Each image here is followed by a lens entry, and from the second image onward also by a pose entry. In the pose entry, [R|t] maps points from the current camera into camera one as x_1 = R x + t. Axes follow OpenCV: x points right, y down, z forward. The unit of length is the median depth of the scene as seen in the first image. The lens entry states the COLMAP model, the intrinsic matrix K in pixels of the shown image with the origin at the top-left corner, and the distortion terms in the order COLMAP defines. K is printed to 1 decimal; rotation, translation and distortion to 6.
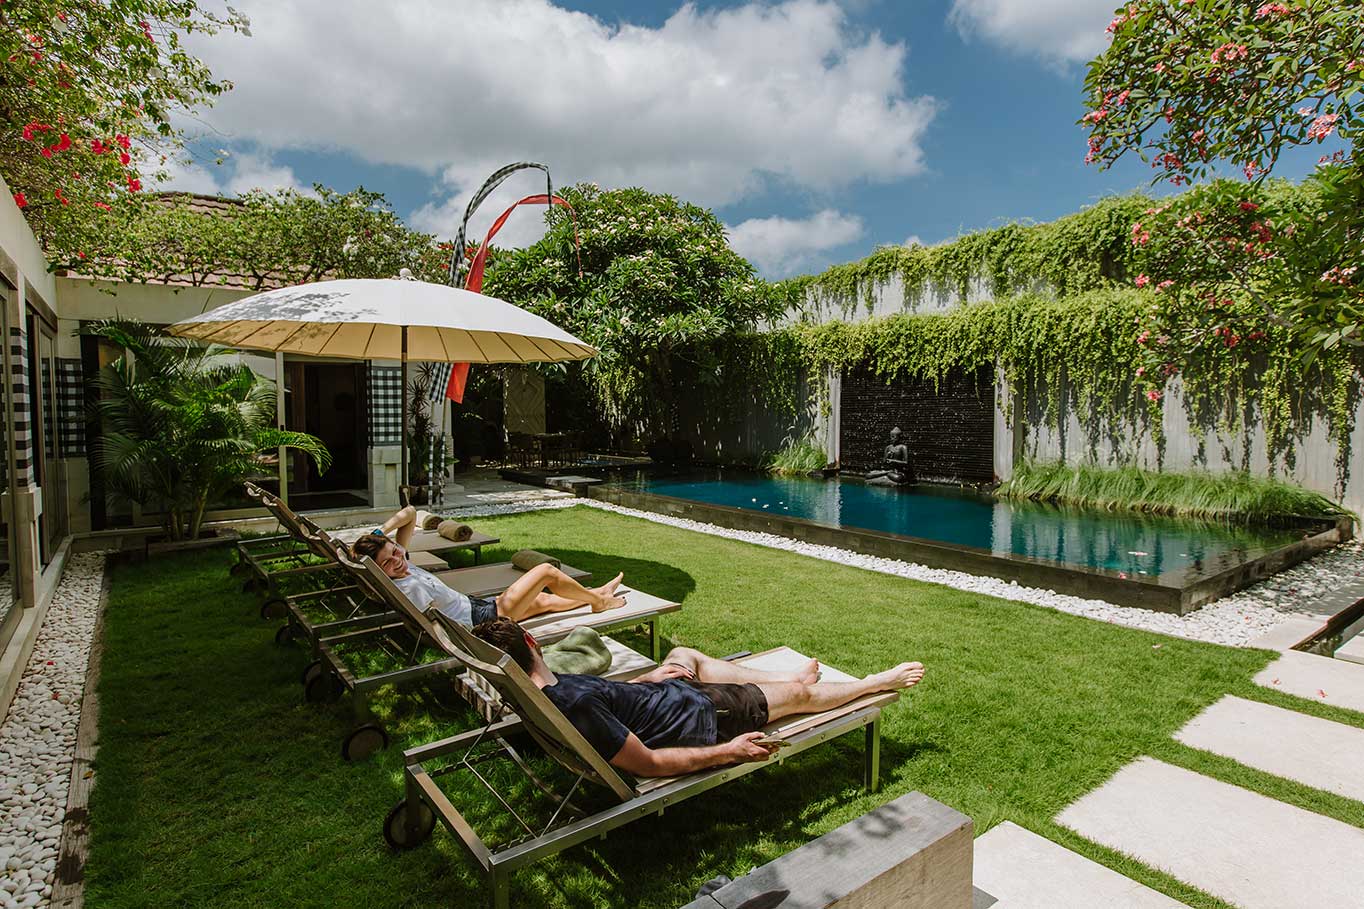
lens RADIAL K [[738.2, 0, 690.4], [0, 738.2, 448.4], [0, 0, 1]] dist [-0.007208, -0.000599]
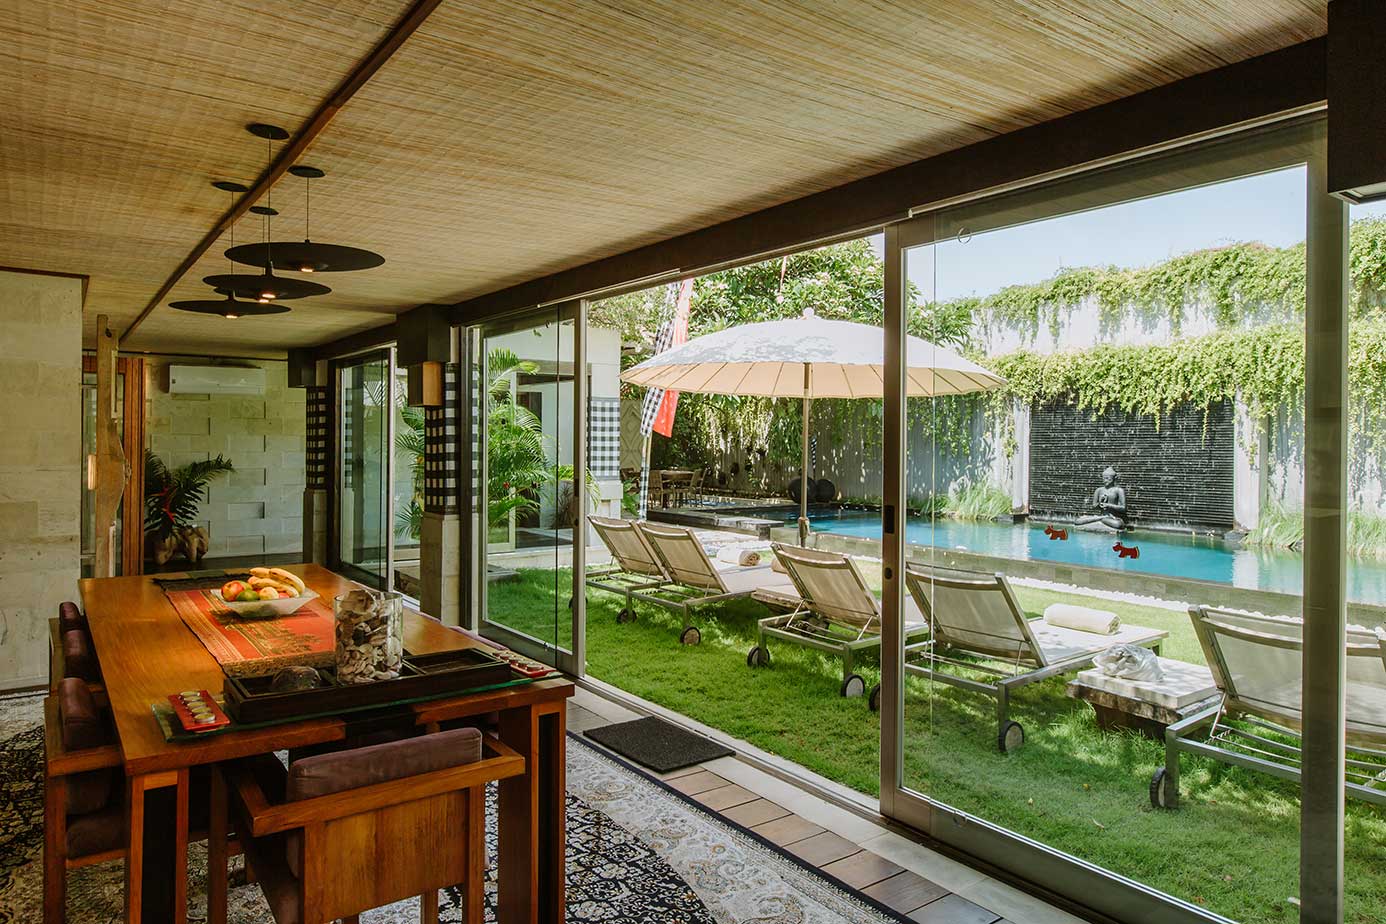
lens RADIAL K [[890.2, 0, 651.9], [0, 890.2, 438.4], [0, 0, 1]] dist [-0.000181, -0.001677]
pose [[0.999262, 0.010709, -0.036878, -0.243673], [-0.012851, 0.998215, -0.058323, 0.006216], [0.036187, 0.058753, 0.997616, -0.110316]]
